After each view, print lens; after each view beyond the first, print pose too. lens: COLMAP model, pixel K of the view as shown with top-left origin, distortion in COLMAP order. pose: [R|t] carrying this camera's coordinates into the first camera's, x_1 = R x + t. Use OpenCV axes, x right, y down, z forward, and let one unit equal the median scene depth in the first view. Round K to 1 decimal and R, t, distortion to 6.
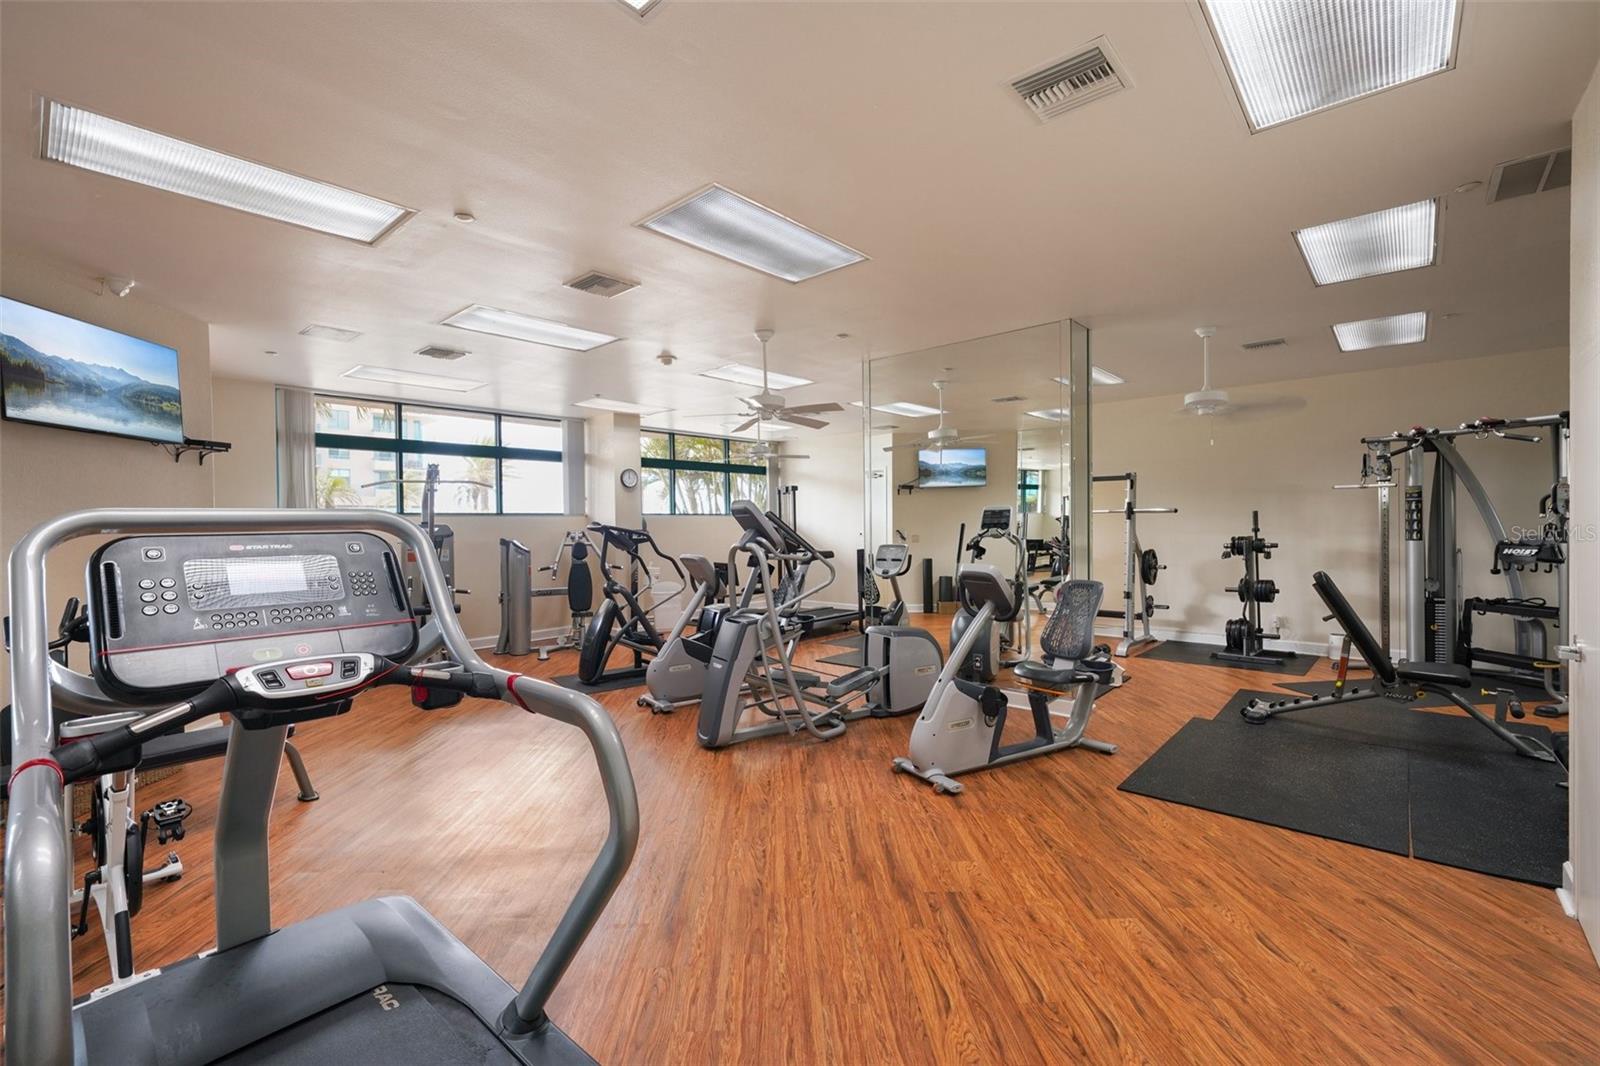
lens RADIAL K [[689.3, 0, 800.0], [0, 689.3, 533.0], [0, 0, 1]] dist [-0.002264, 0.000092]
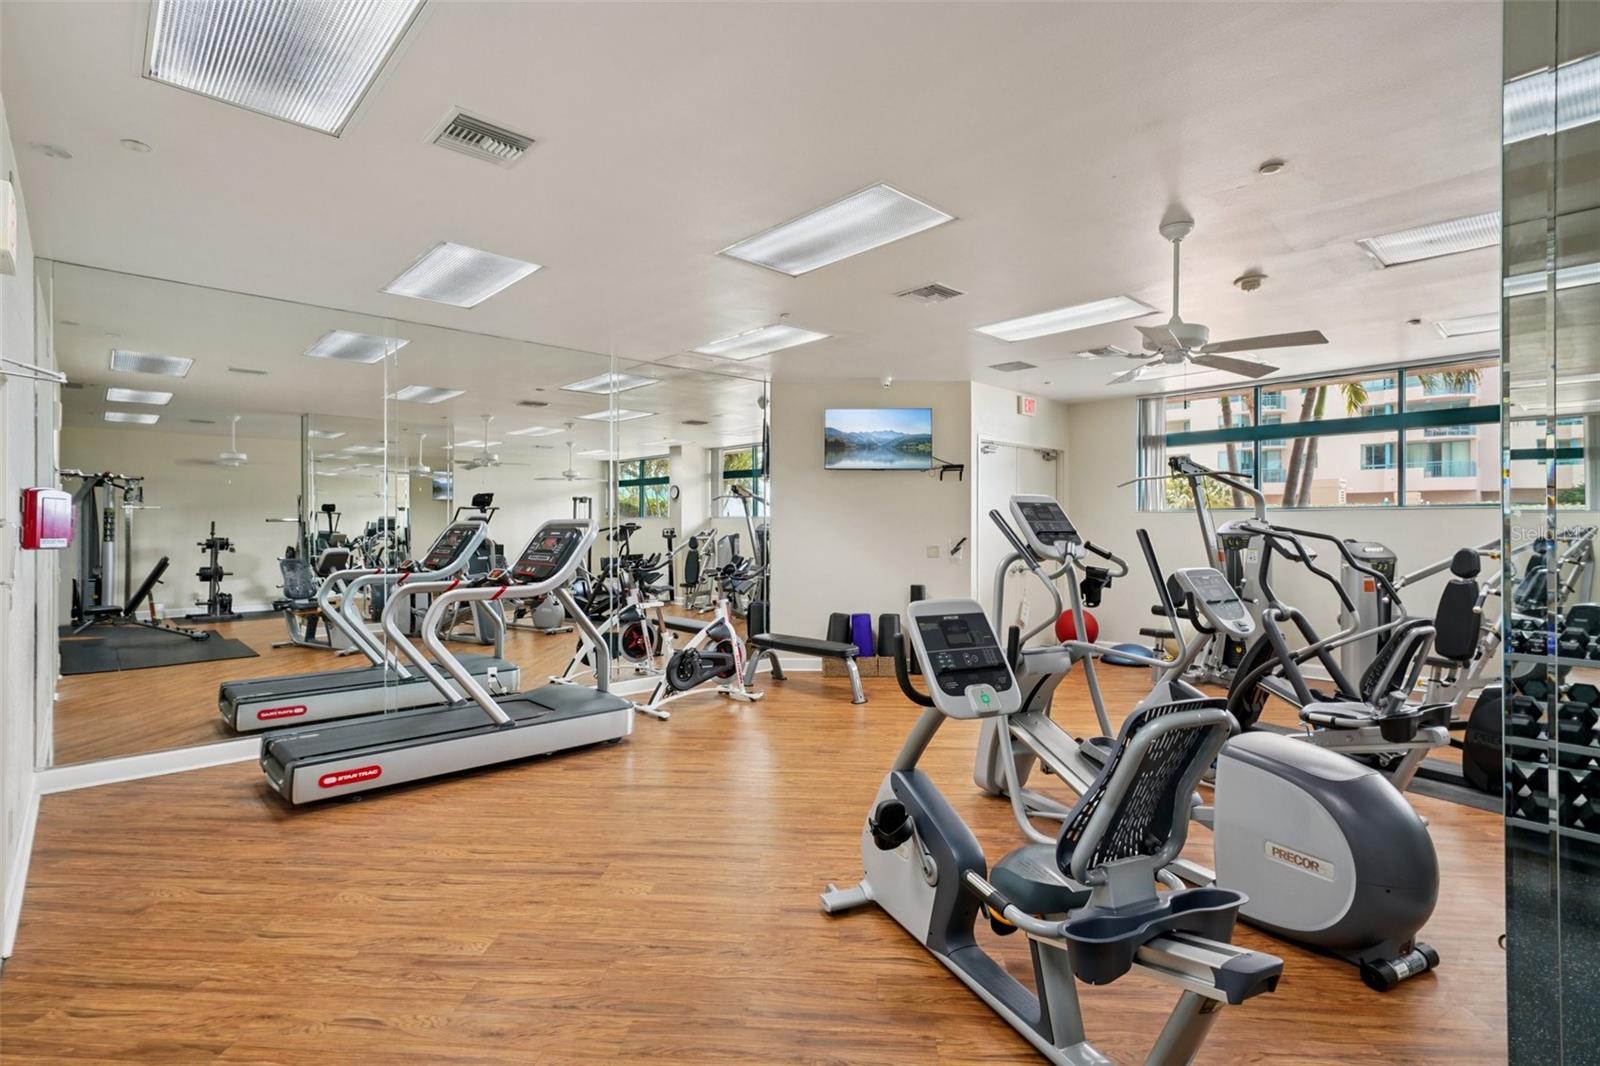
lens RADIAL K [[774.4, 0, 800.0], [0, 774.4, 533.0], [0, 0, 1]] dist [-0.002956, -0.000487]
pose [[-0.099129, 0.019534, -0.994883, 1.012027], [-0.009607, 0.999742, 0.020587, -0.025325], [0.995028, 0.011598, -0.098915, 1.047010]]
